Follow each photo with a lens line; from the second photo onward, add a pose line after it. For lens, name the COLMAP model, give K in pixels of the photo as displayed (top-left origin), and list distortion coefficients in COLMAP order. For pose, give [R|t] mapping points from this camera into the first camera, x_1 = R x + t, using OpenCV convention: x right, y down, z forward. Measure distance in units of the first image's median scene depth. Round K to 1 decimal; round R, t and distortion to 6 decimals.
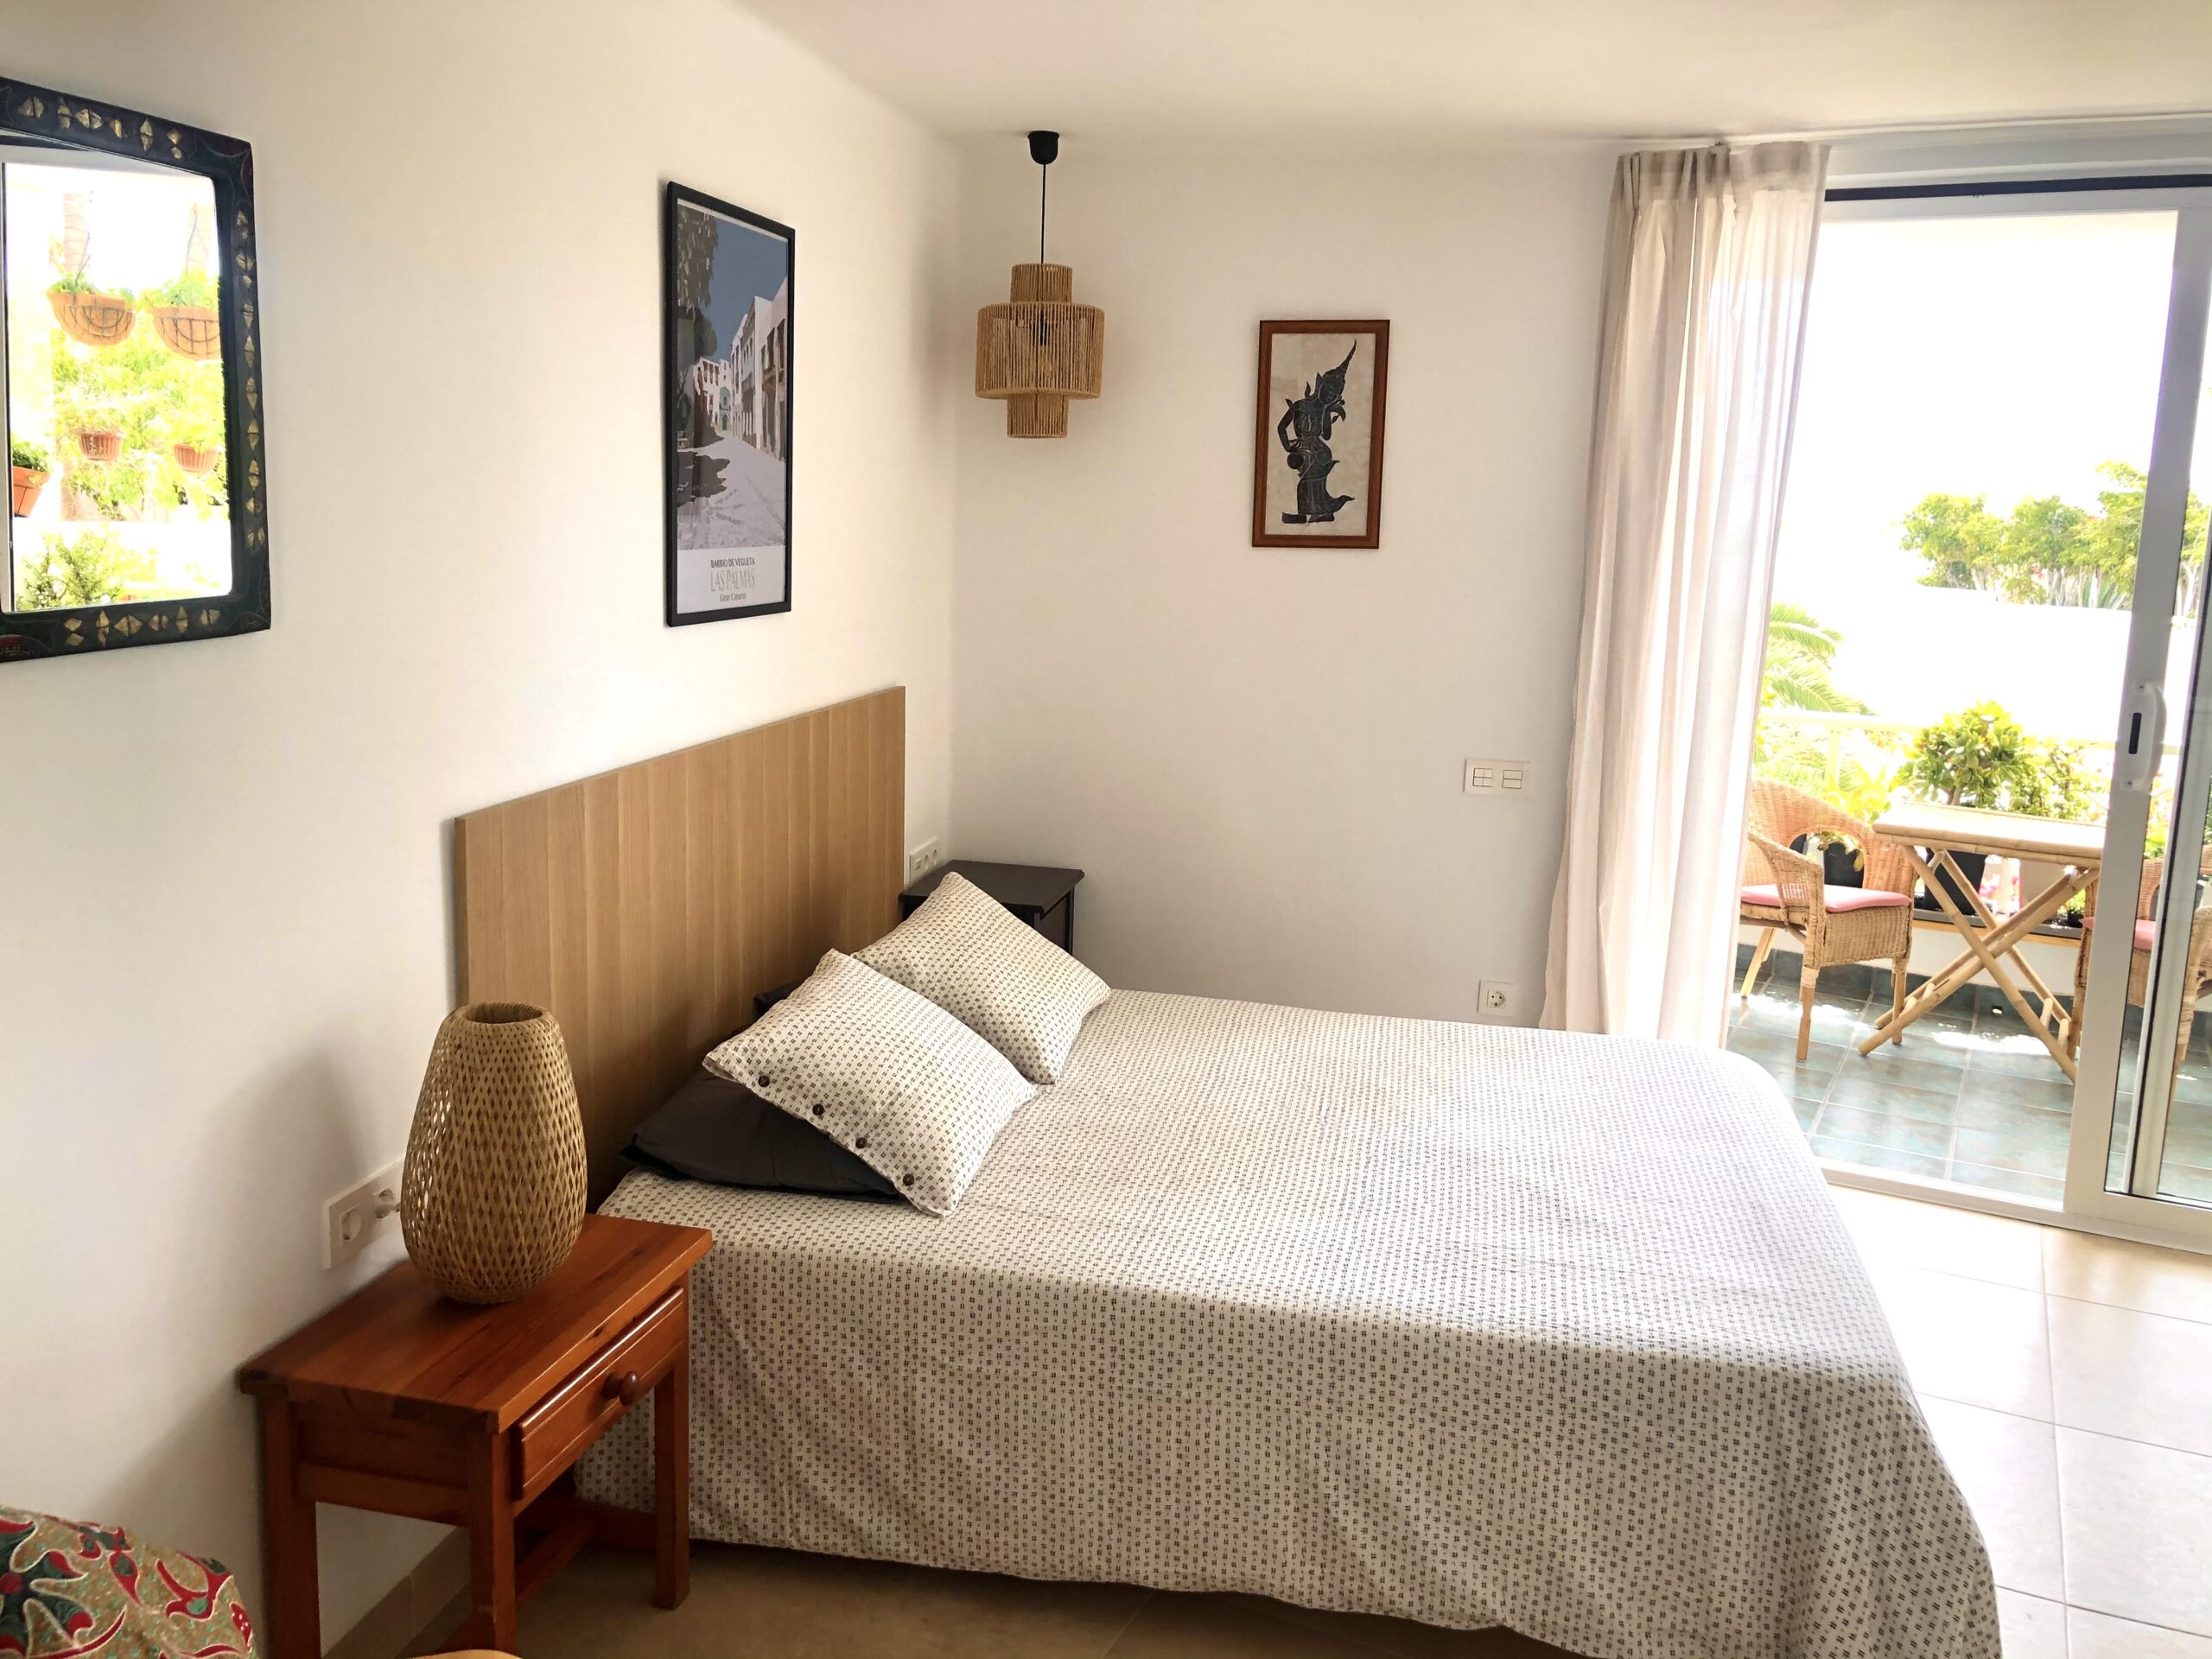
lens RADIAL K [[1899.9, 0, 1106.0], [0, 1899.9, 829.5], [0, 0, 1]] dist [0.056535, 0.005232]
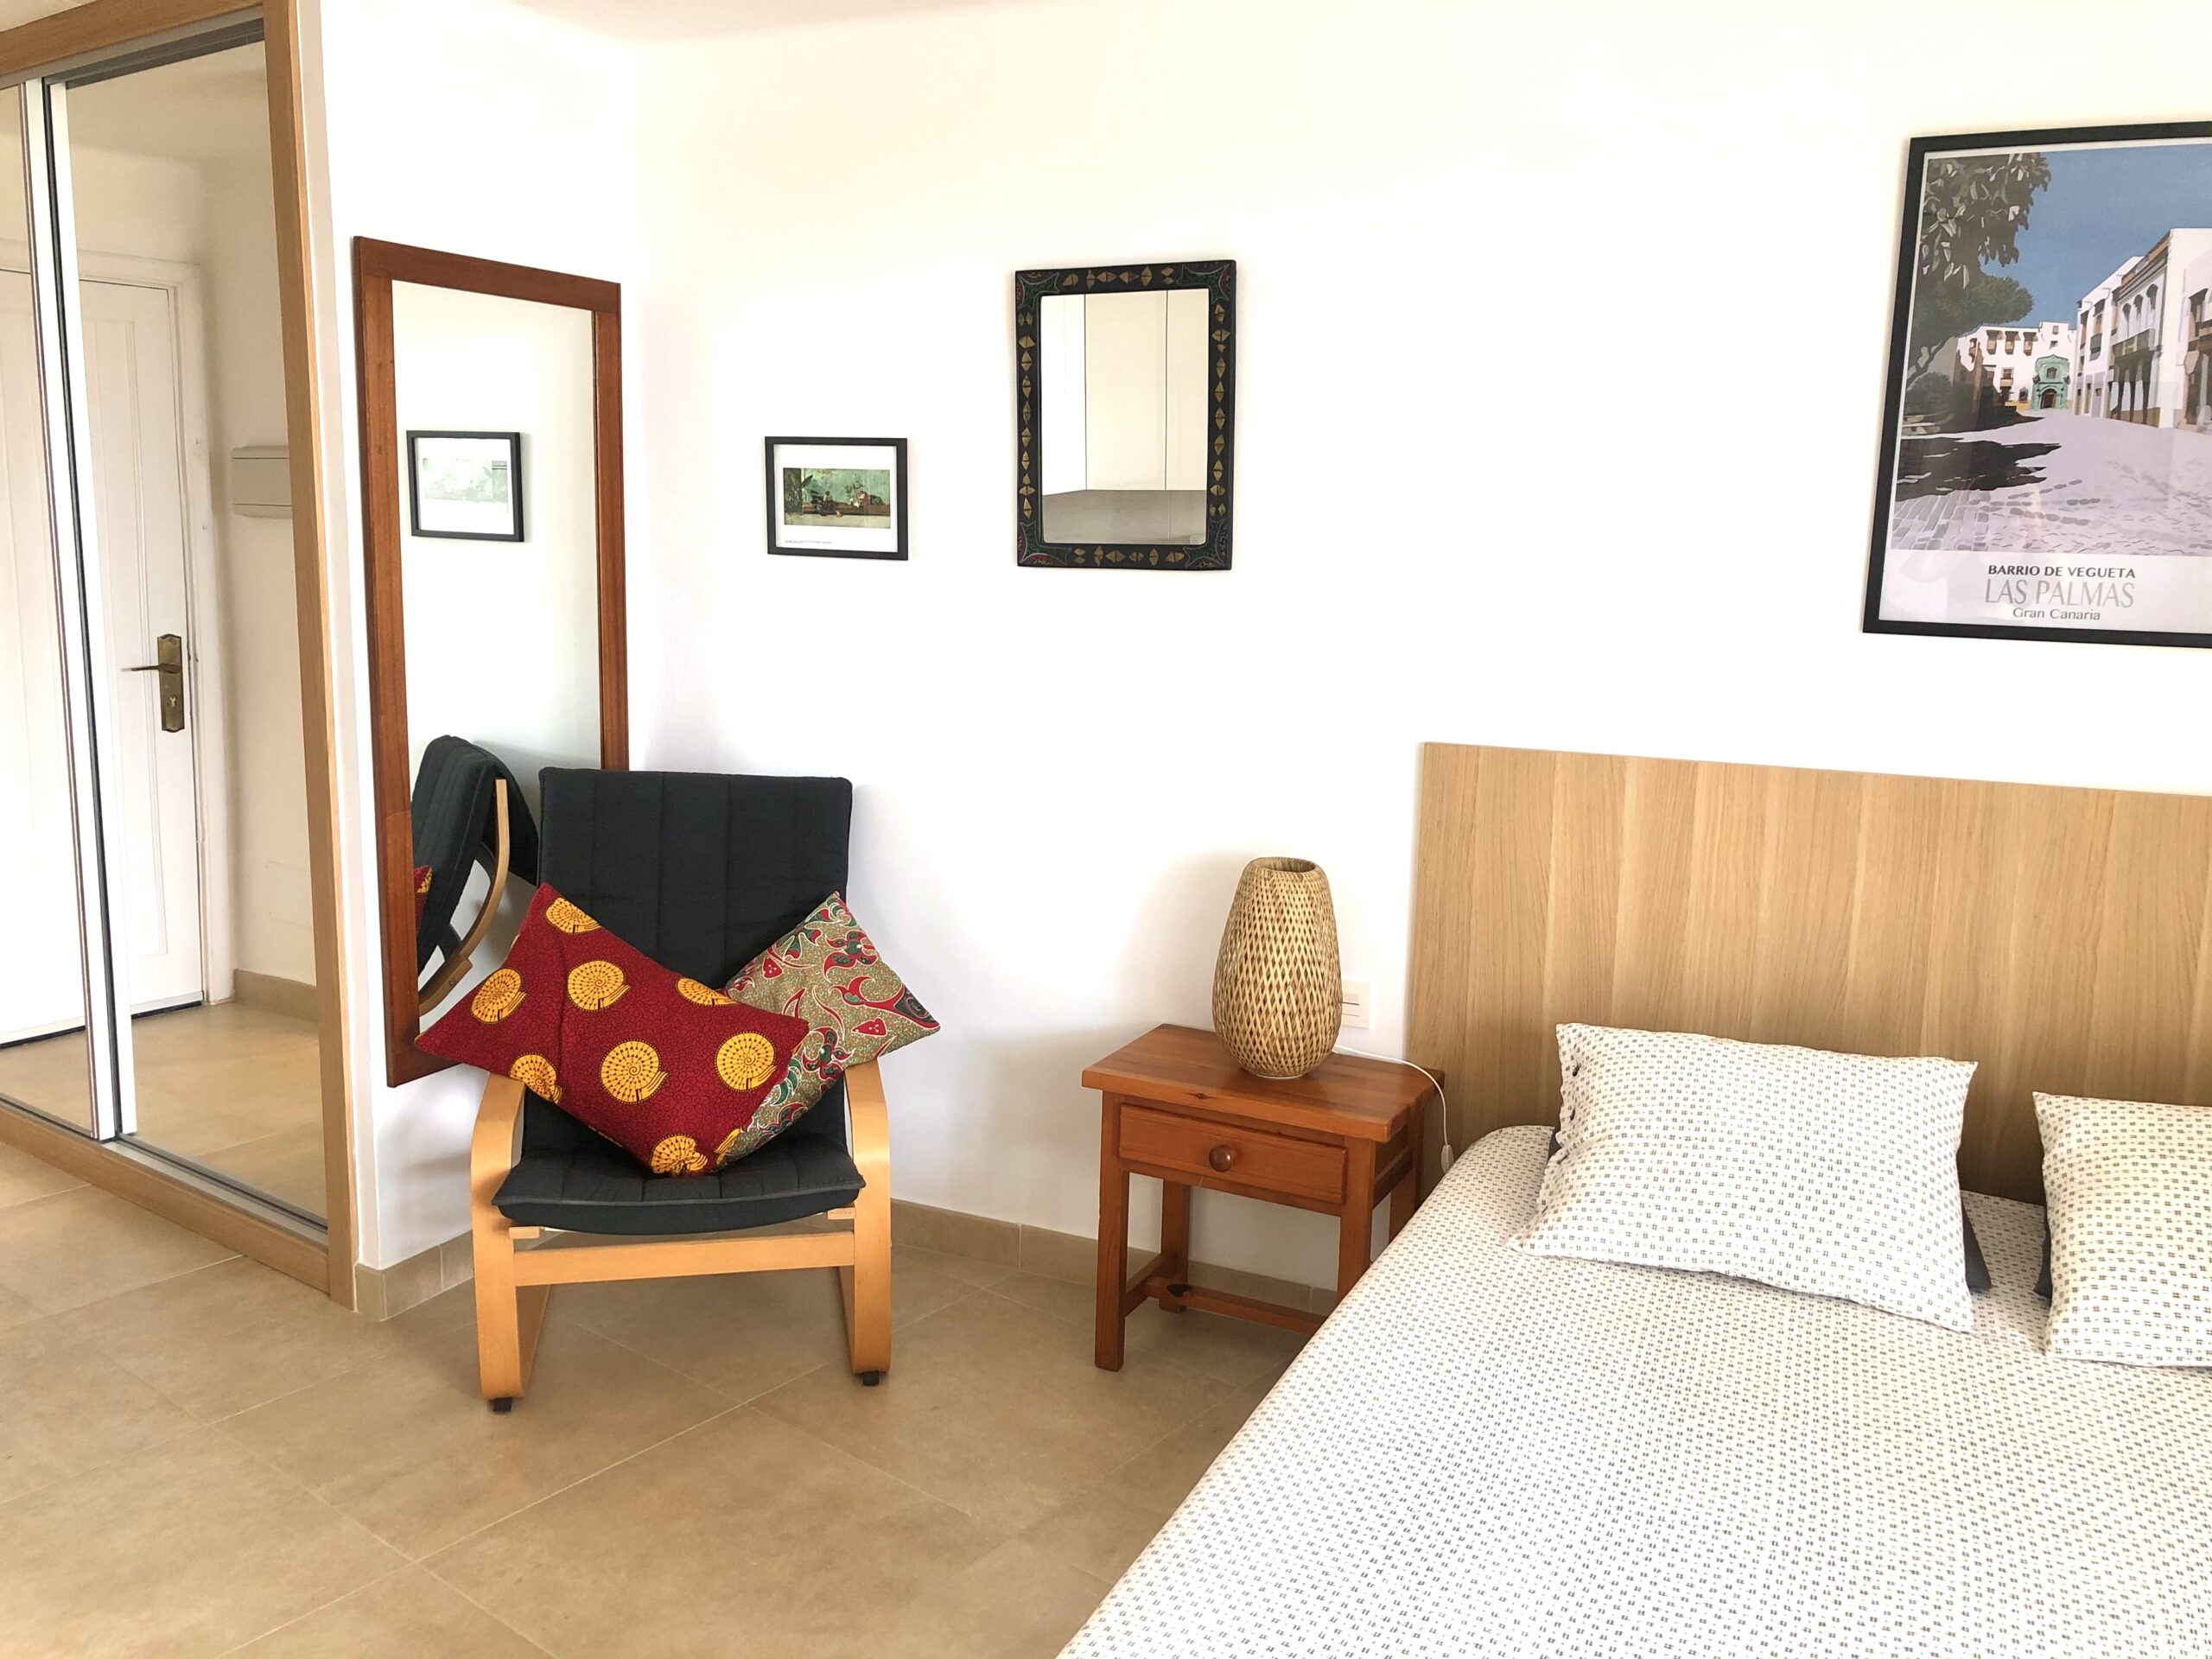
lens RADIAL K [[1884.0, 0, 1106.0], [0, 1884.0, 829.5], [0, 0, 1]] dist [0.071036, 0.001829]
pose [[-0.219761, 0.109088, -0.969435, 0.737697], [-0.211070, 0.964874, 0.156422, -0.081598], [0.952447, 0.238994, -0.189017, 0.847040]]
